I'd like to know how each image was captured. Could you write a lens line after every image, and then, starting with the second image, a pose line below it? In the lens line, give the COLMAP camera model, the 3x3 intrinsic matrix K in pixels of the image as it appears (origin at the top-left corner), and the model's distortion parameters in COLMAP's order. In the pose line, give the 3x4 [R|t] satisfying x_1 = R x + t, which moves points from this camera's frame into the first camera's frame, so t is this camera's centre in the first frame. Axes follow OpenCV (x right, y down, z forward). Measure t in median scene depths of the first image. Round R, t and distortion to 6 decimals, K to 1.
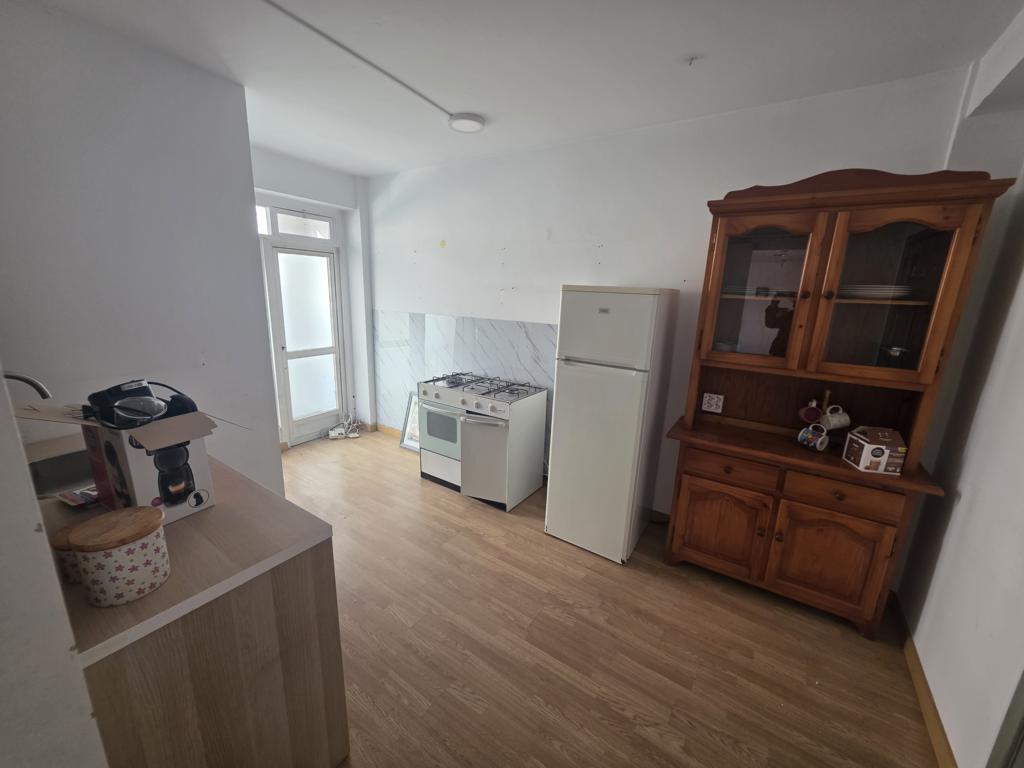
lens RADIAL K [[408.6, 0, 509.9], [0, 408.6, 385.2], [0, 0, 1]] dist [-0.003464, 0.001090]
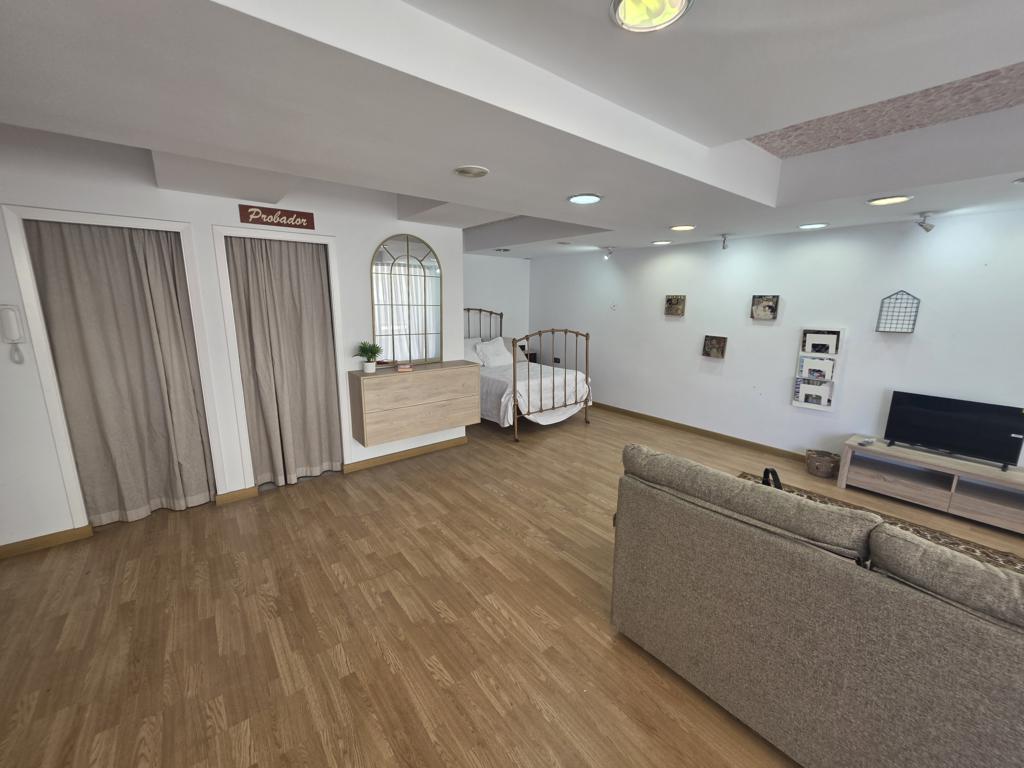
lens RADIAL K [[408.6, 0, 511.7], [0, 408.6, 382.7], [0, 0, 1]] dist [-0.003464, 0.001090]
pose [[-0.953833, -0.099567, 0.283353, -0.531619], [0.031188, 0.905512, 0.423173, -0.411077], [-0.298713, 0.412474, -0.860602, 1.580946]]
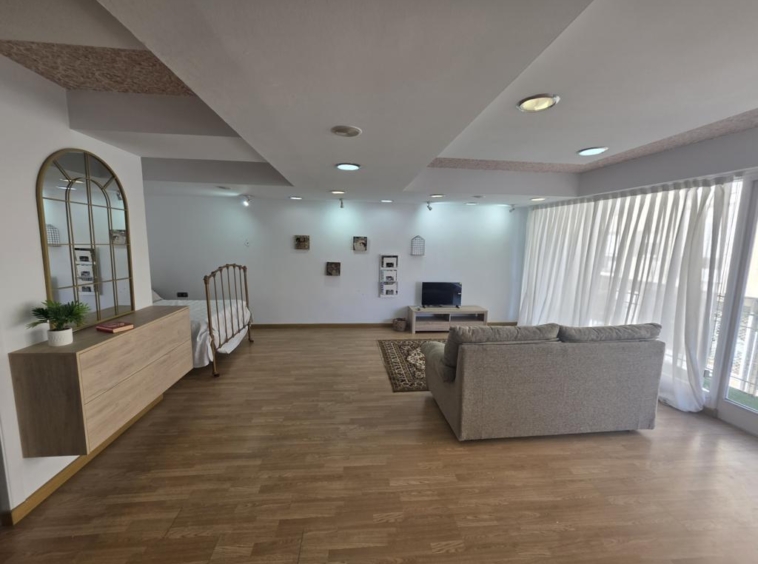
lens RADIAL K [[302.5, 0, 379.7], [0, 302.5, 280.2], [0, 0, 1]] dist [-0.003464, 0.001090]
pose [[-0.769554, 0.037593, -0.637474, 0.683939], [-0.190548, 0.939270, 0.285418, -0.298511], [0.609490, 0.341114, -0.715656, 1.280054]]
